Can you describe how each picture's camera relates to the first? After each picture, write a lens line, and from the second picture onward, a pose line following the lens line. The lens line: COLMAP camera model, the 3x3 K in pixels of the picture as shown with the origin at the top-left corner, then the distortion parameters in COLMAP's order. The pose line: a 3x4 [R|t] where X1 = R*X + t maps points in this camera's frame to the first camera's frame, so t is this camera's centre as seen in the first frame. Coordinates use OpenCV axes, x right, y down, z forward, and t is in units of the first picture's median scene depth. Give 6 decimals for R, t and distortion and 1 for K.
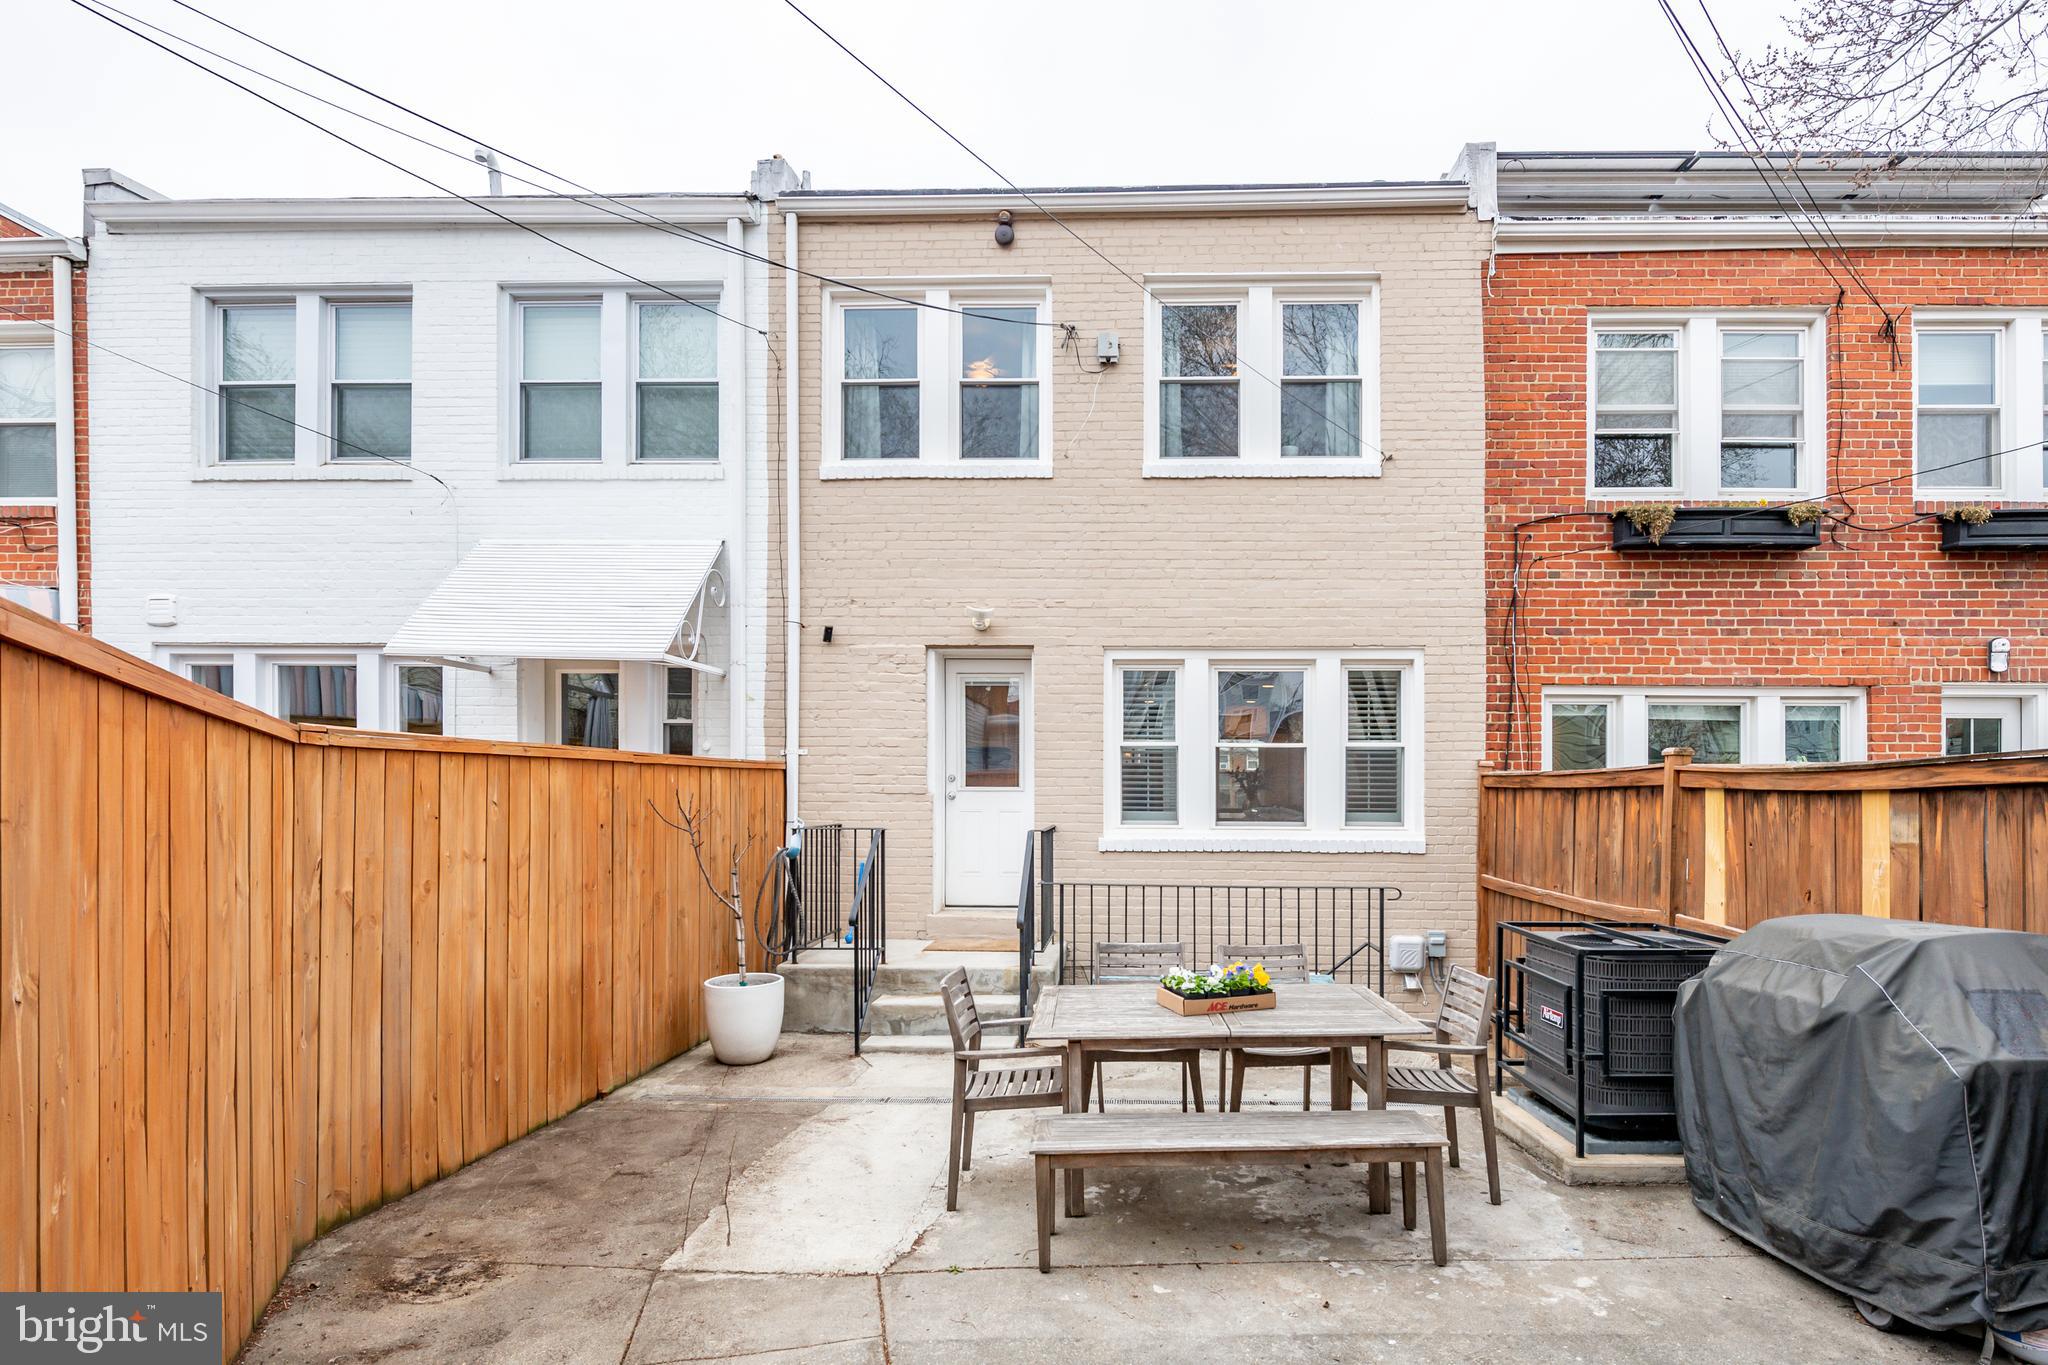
lens RADIAL K [[1008.6, 0, 1023.7], [0, 1008.6, 769.6], [0, 0, 1]] dist [-0.004978, -0.001444]
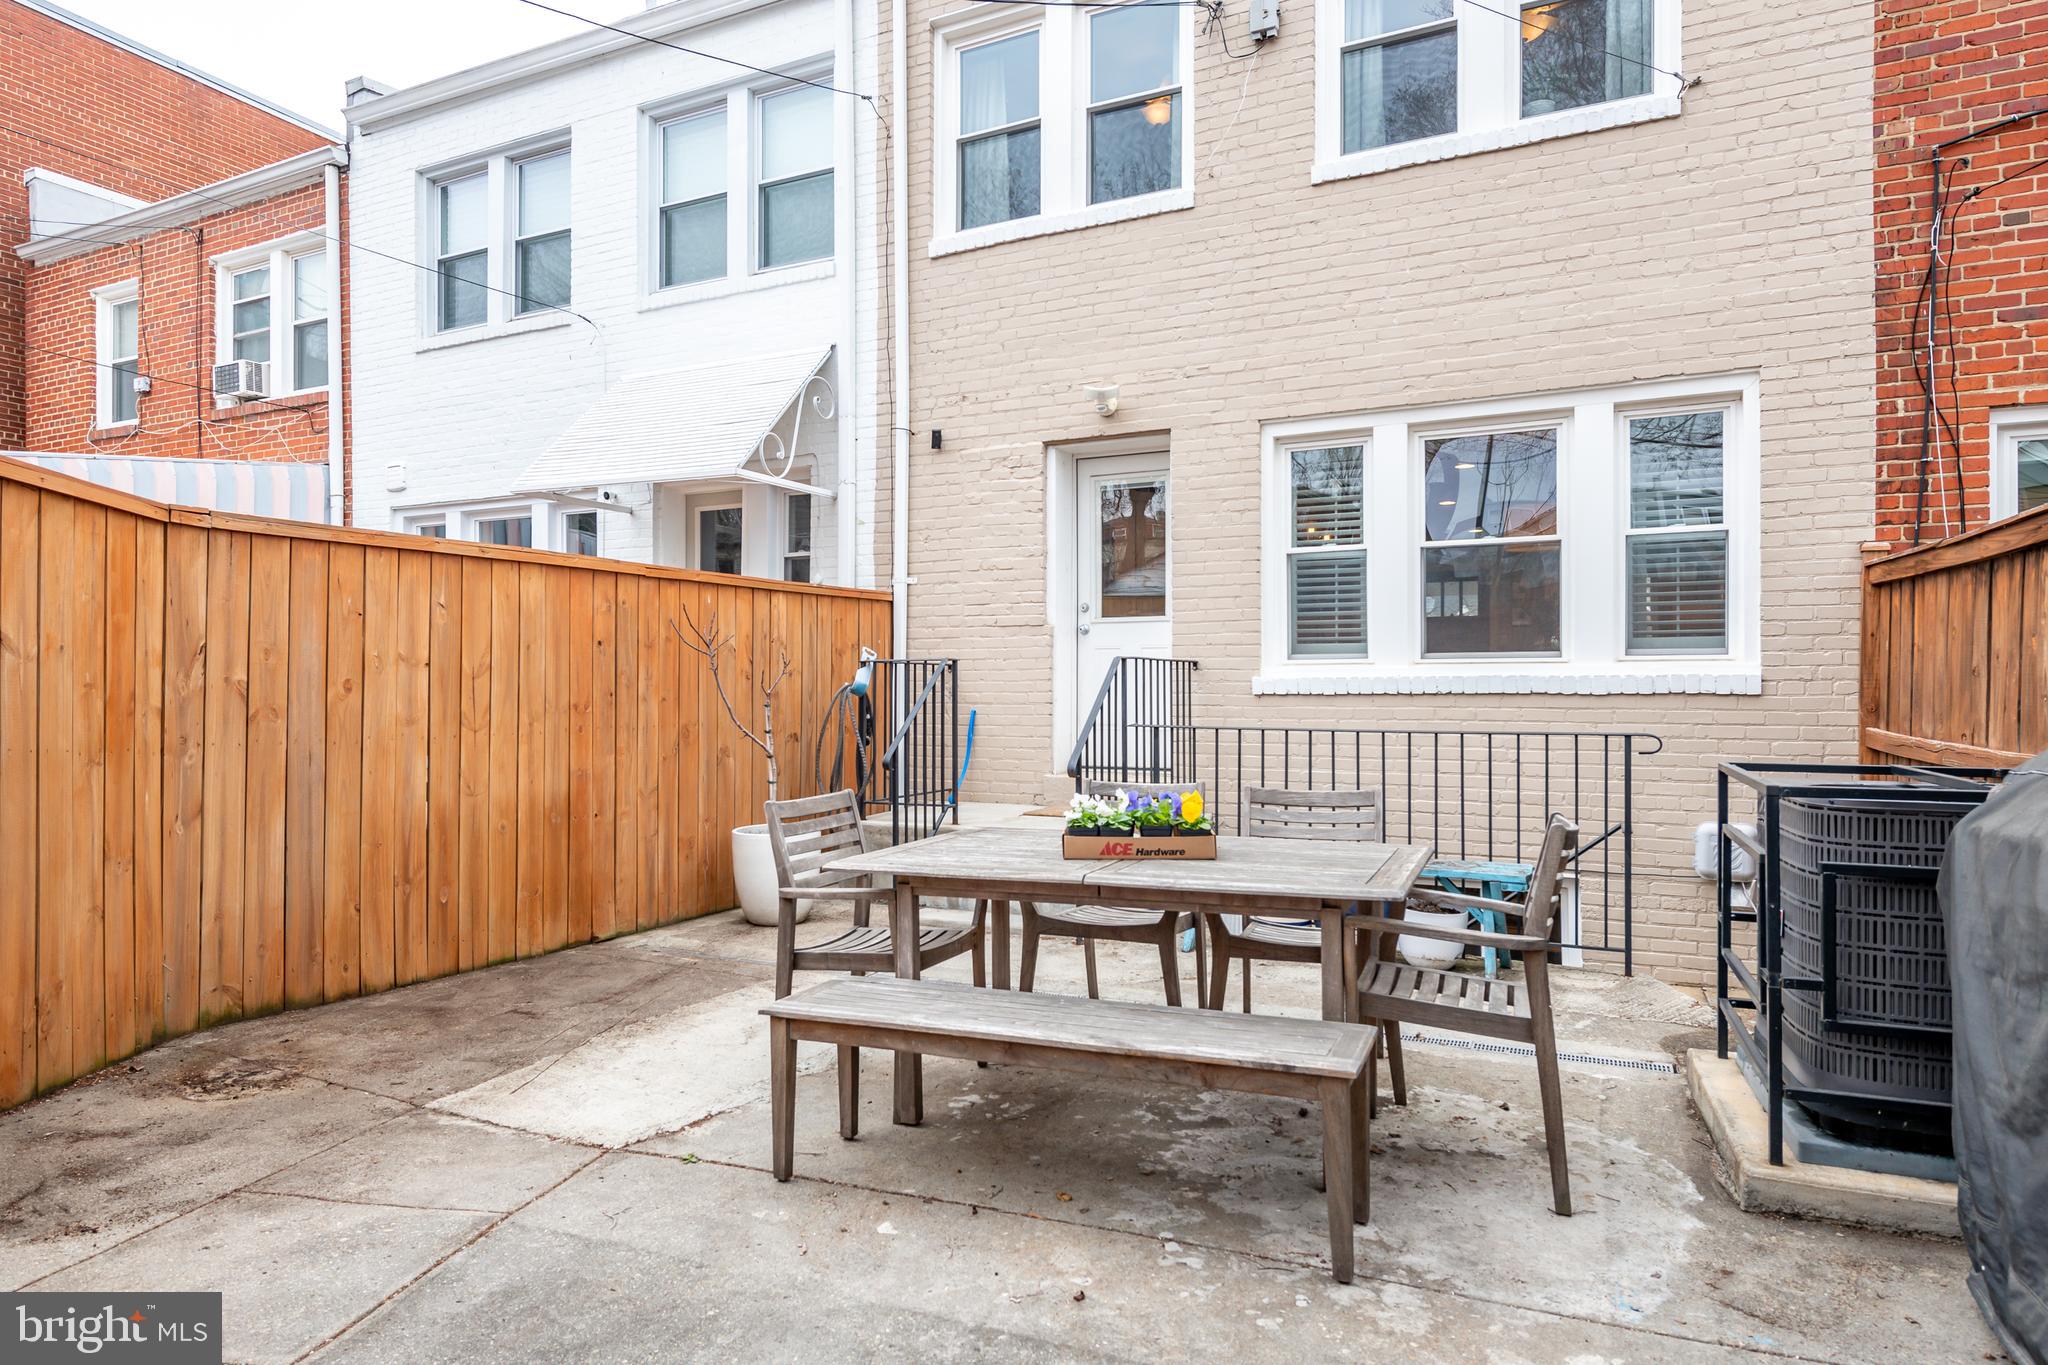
lens RADIAL K [[1136.7, 0, 1020.5], [0, 1136.7, 680.3], [0, 0, 1]] dist [0.004555, -0.003205]
pose [[0.917962, -0.007801, -0.396591, 0.254020], [0.007787, 0.999968, -0.001645, 0.071528], [0.396591, -0.001578, 0.917994, 0.160070]]
